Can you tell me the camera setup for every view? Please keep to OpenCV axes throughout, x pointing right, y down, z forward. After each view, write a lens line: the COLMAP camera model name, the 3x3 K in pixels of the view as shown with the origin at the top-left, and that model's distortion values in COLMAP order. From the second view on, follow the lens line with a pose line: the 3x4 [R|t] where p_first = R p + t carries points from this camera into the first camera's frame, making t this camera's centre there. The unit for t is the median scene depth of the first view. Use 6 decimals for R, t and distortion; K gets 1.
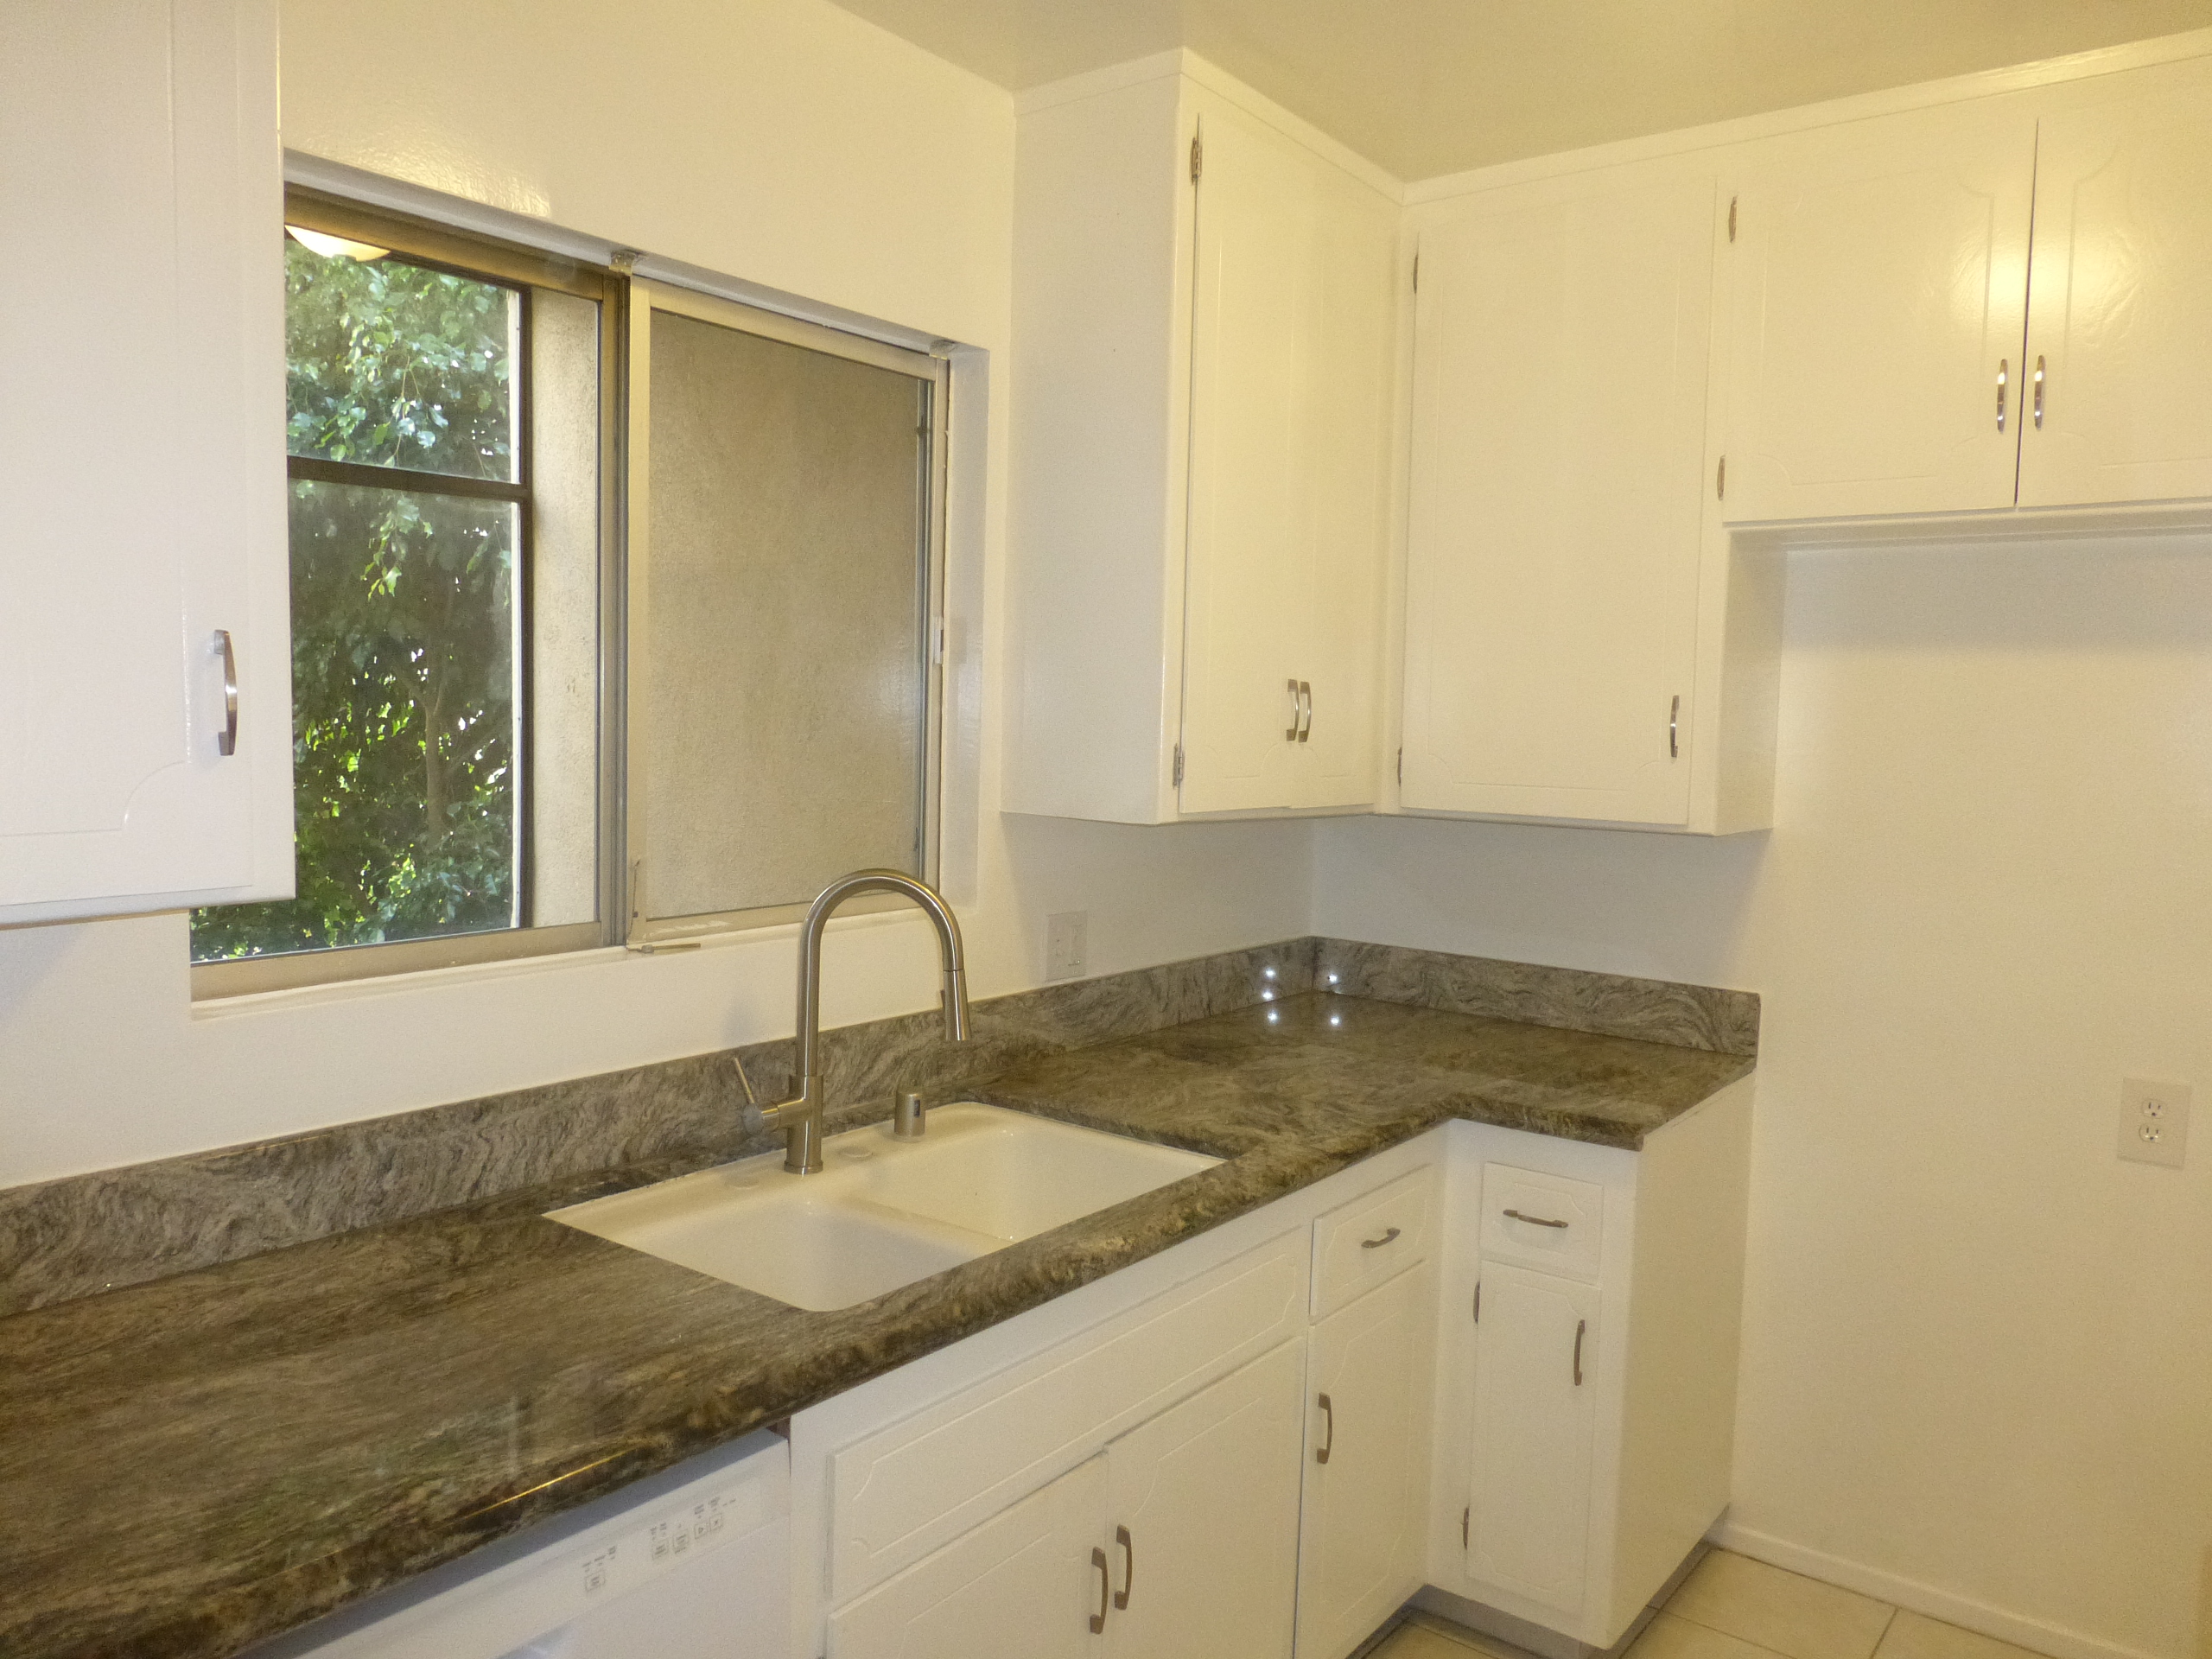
lens RADIAL K [[1629.9, 0, 1104.0], [0, 1629.9, 830.8], [0, 0, 1]] dist [-0.027274, 0.010987]
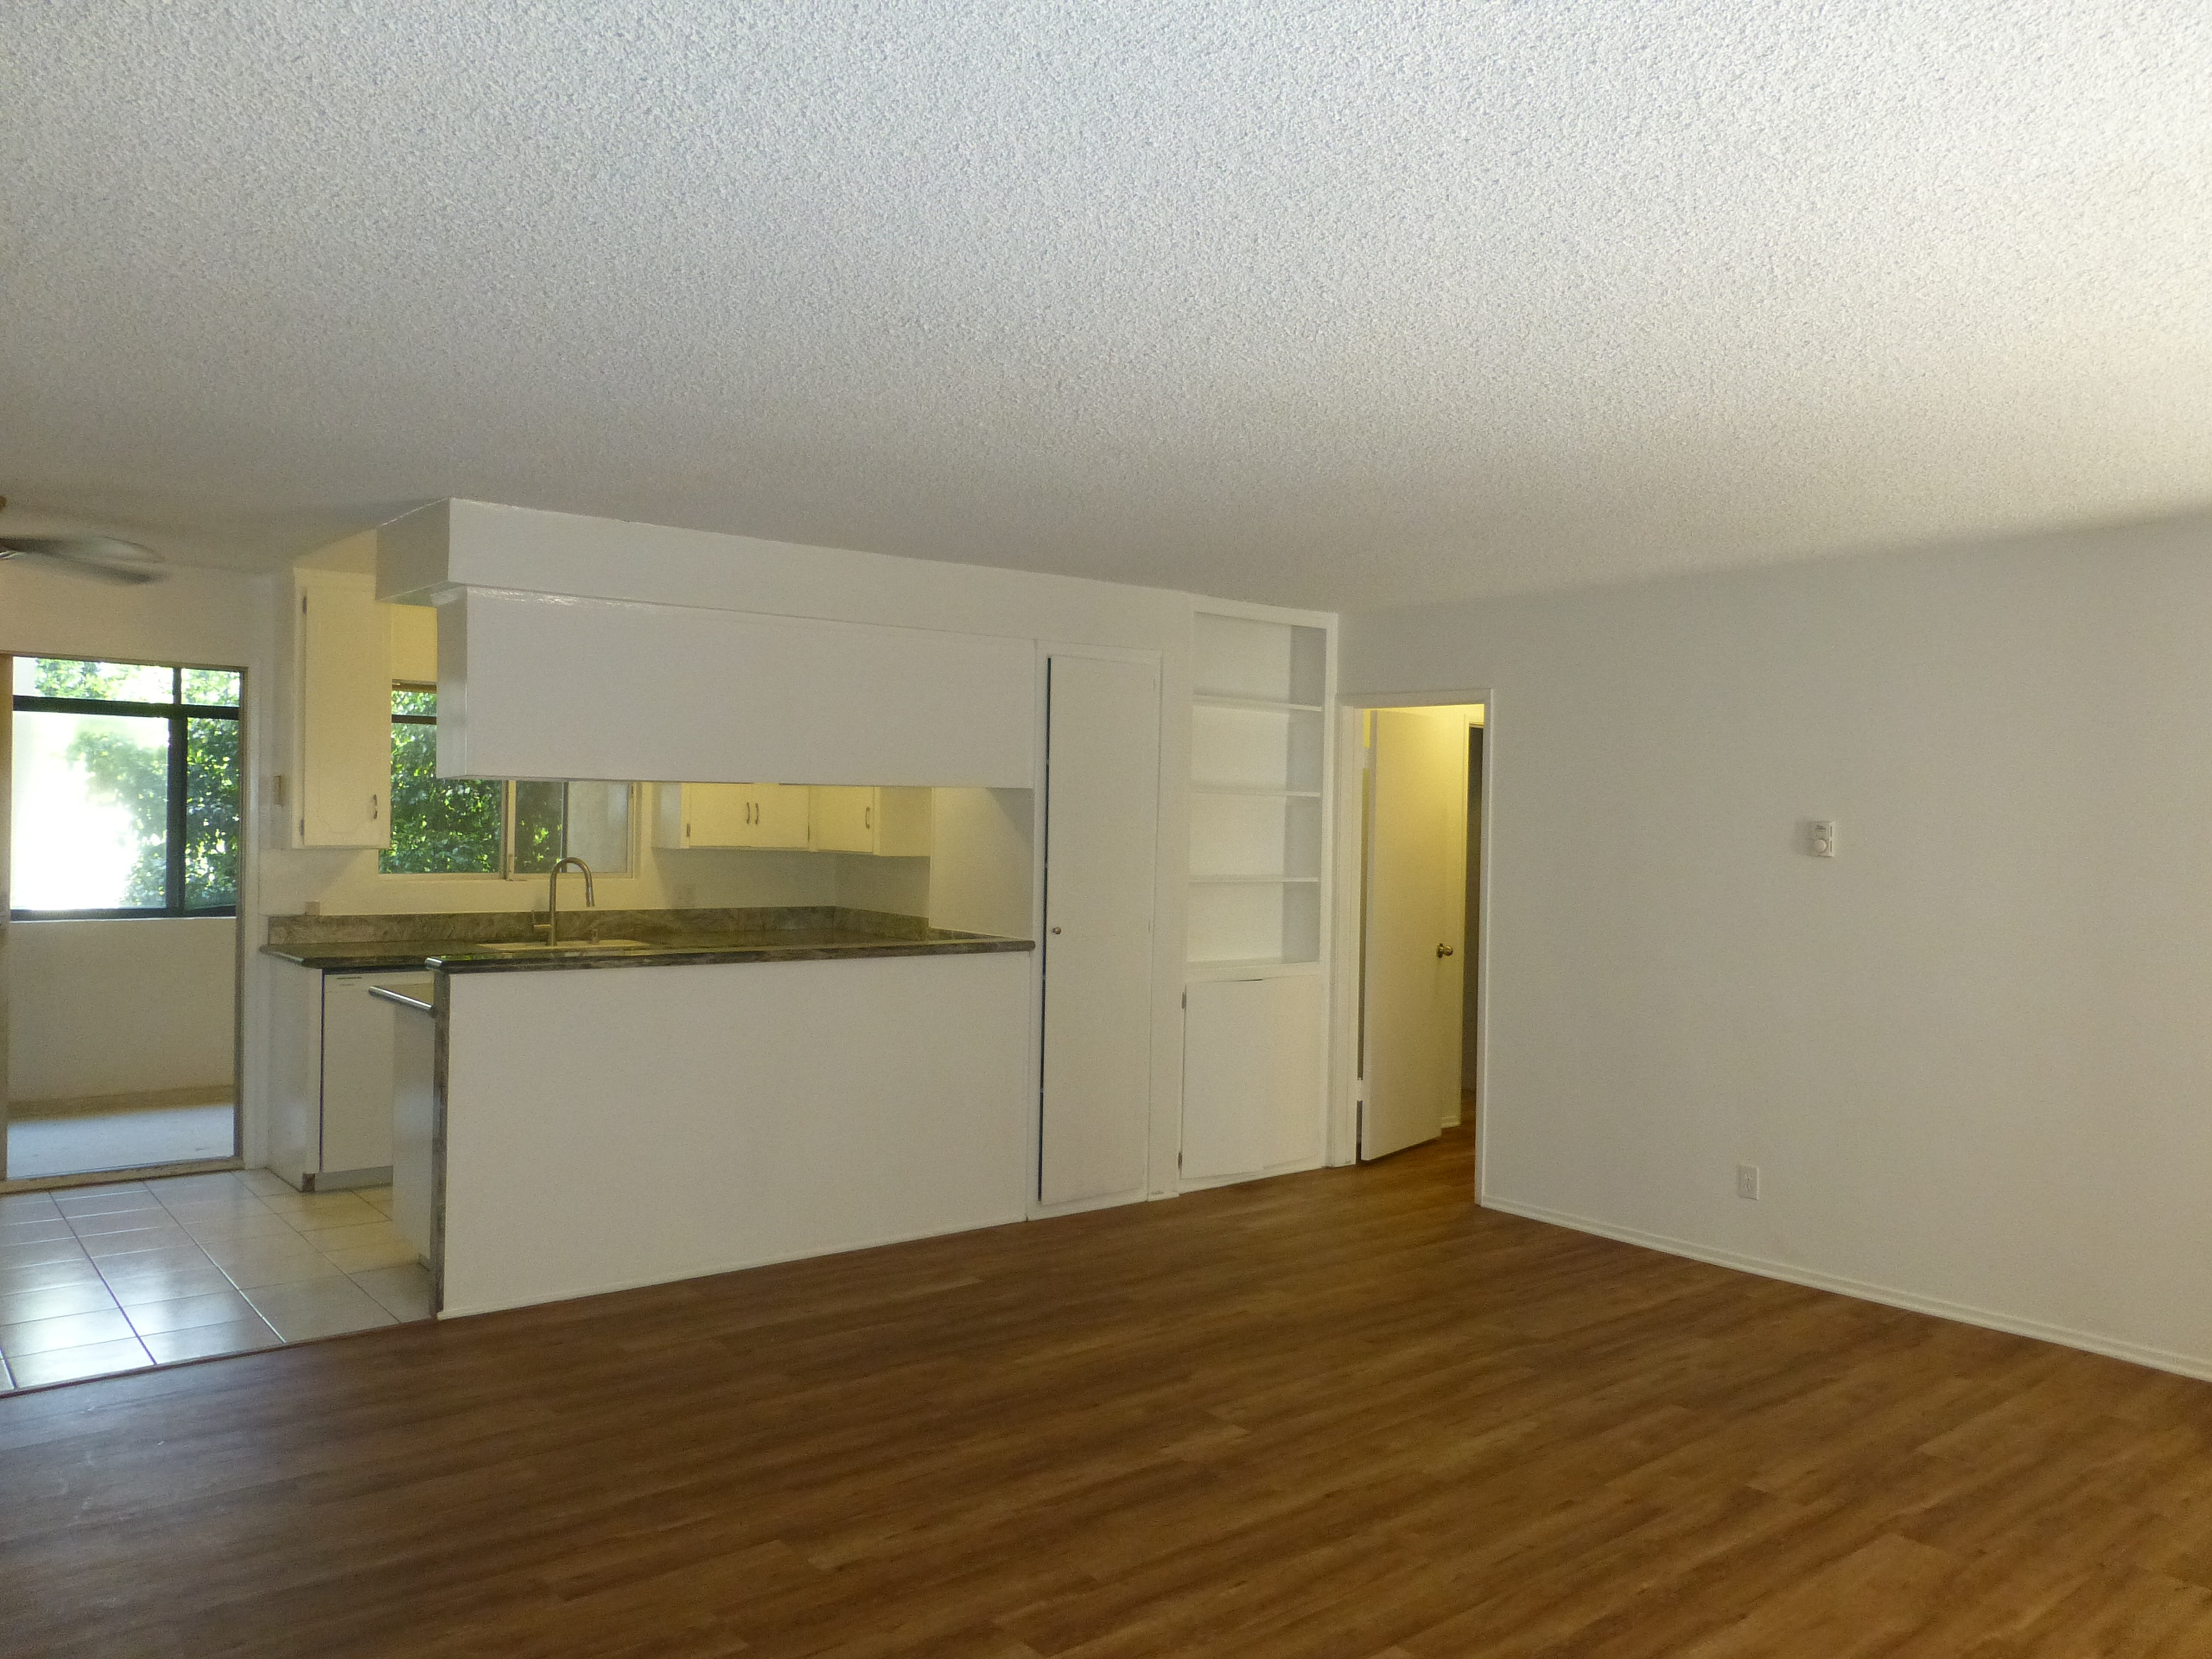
lens RADIAL K [[1629.9, 0, 1103.0], [0, 1629.9, 827.7], [0, 0, 1]] dist [-0.027274, 0.010987]
pose [[0.973861, -0.000144, -0.227143, 1.575006], [-0.016618, 0.997275, -0.071880, 0.170703], [0.226535, 0.073776, 0.971205, -1.894591]]
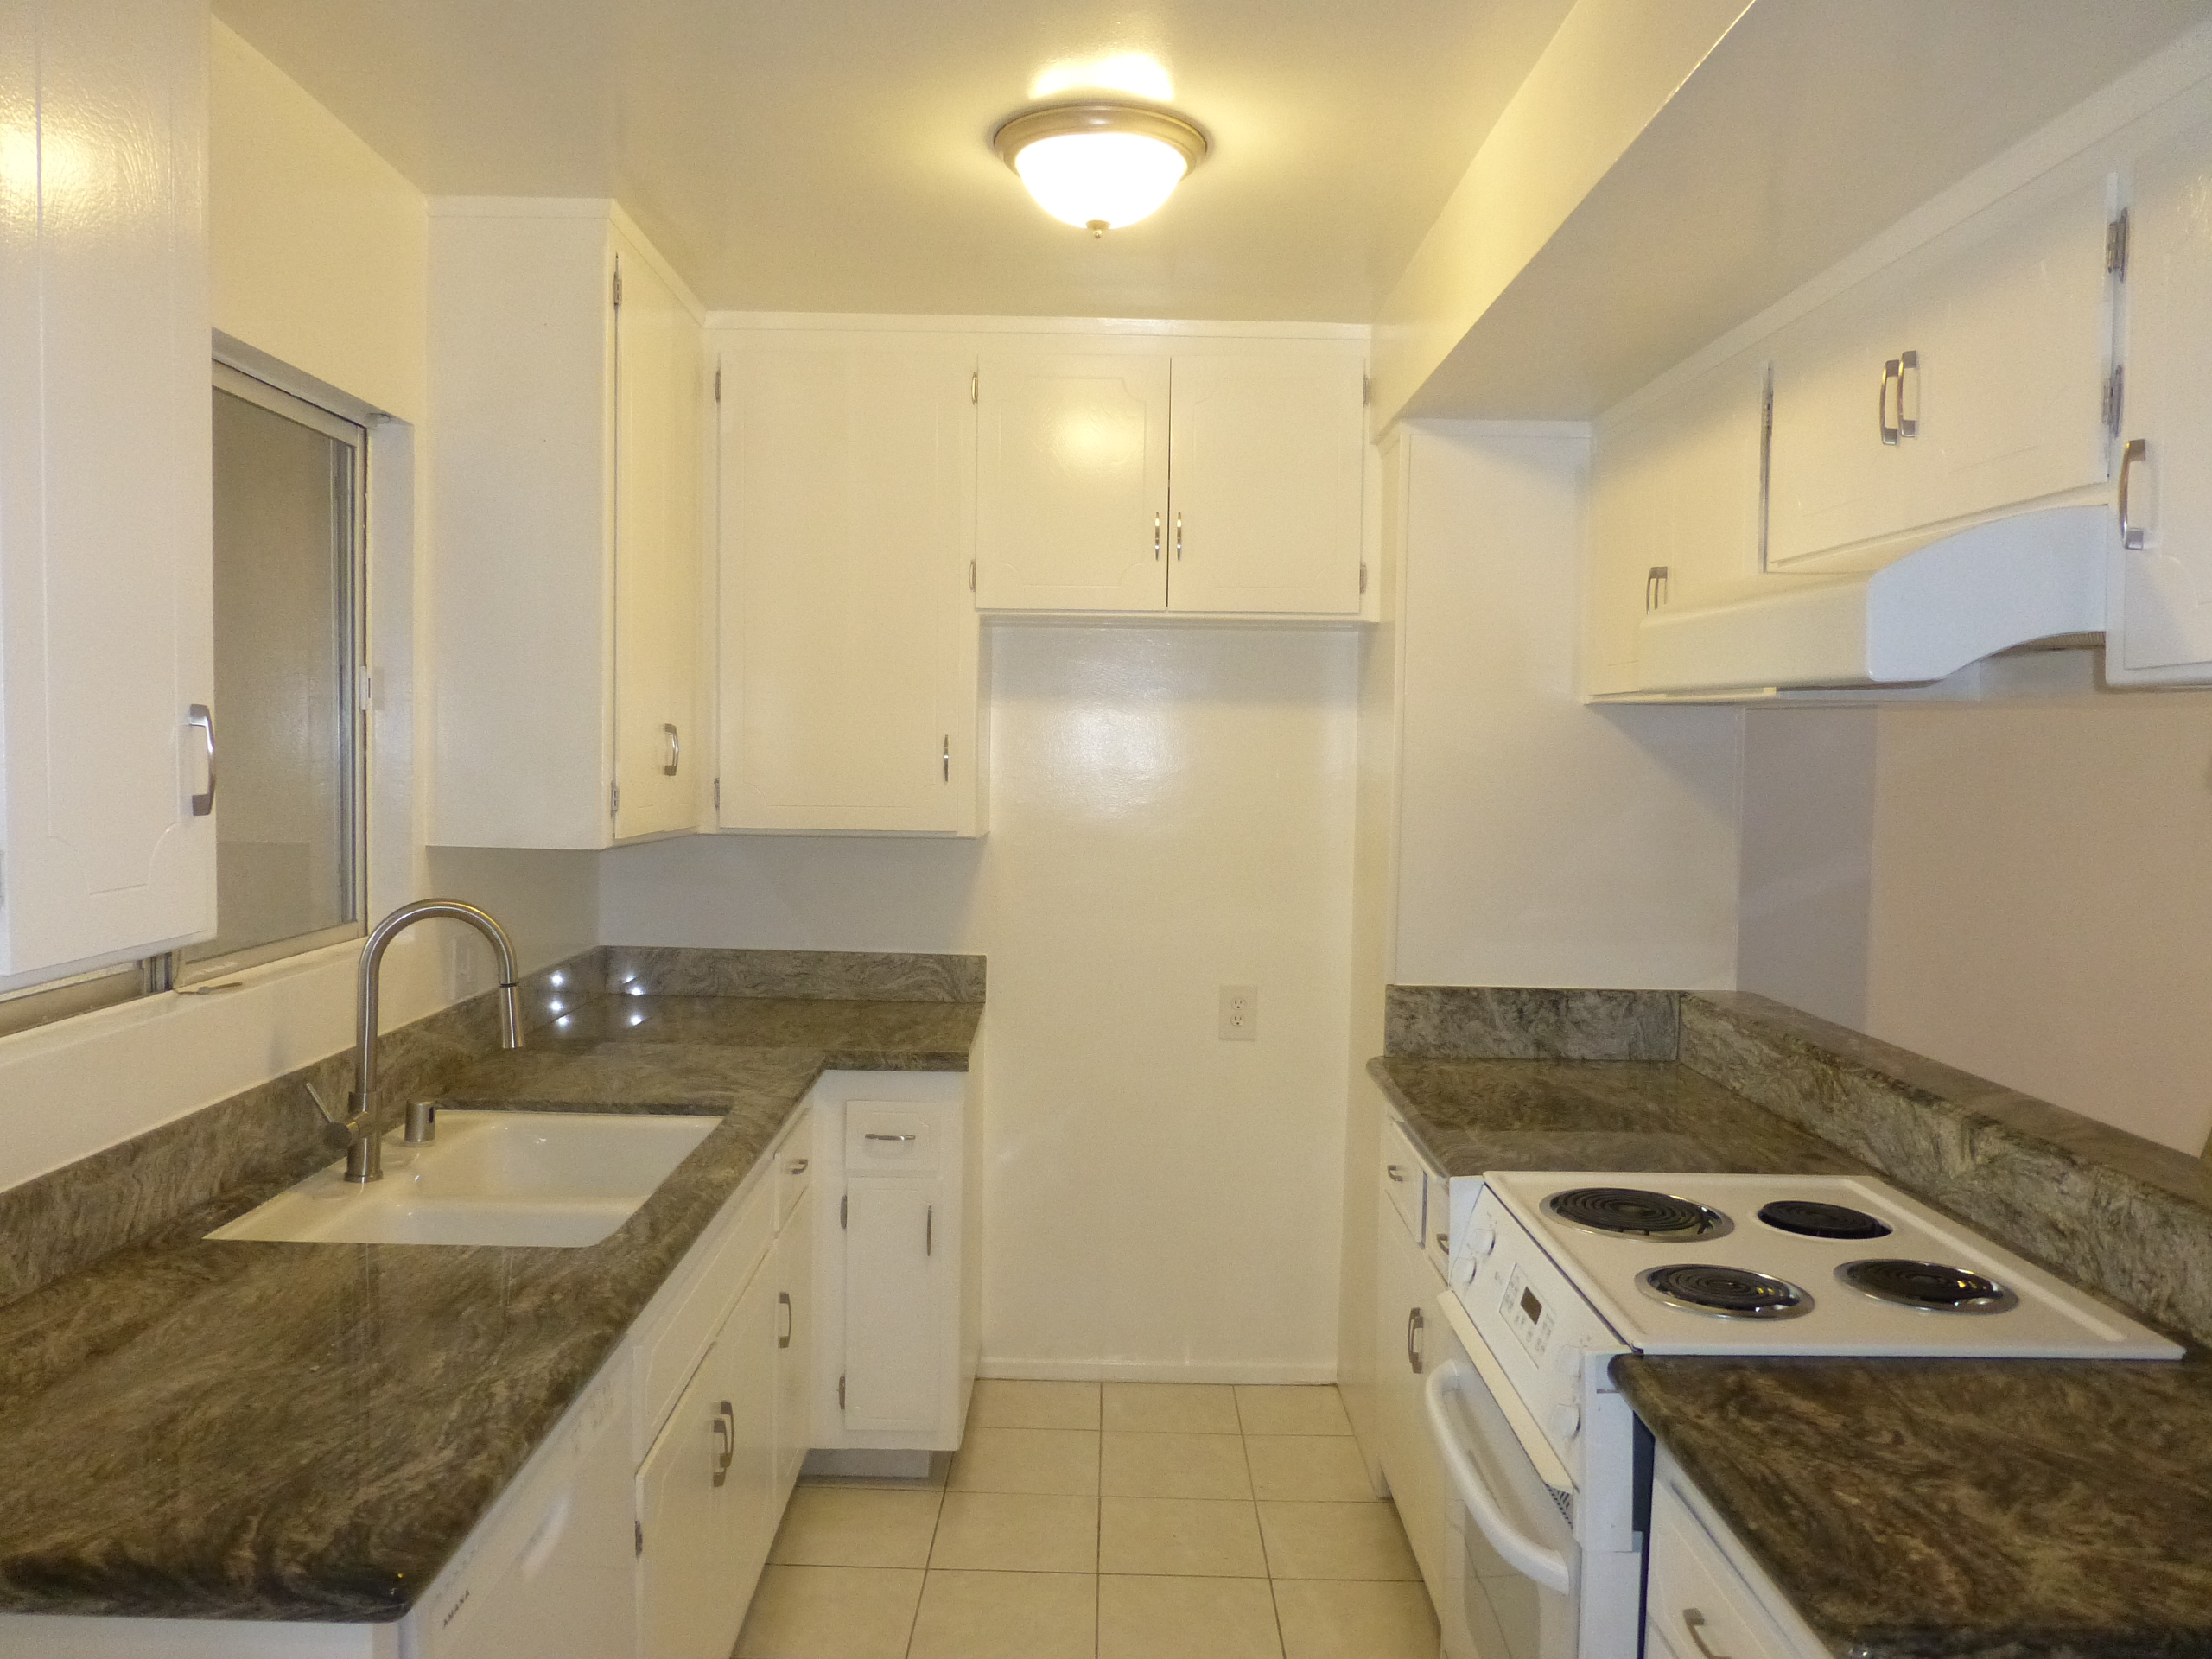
lens RADIAL K [[1629.9, 0, 1089.8], [0, 1629.9, 828.1], [0, 0, 1]] dist [-0.027274, 0.010987]
pose [[0.794408, -0.041211, 0.605985, -0.413869], [0.049800, 0.998756, 0.002637, -0.004393], [-0.605339, 0.028083, 0.795472, -0.151531]]
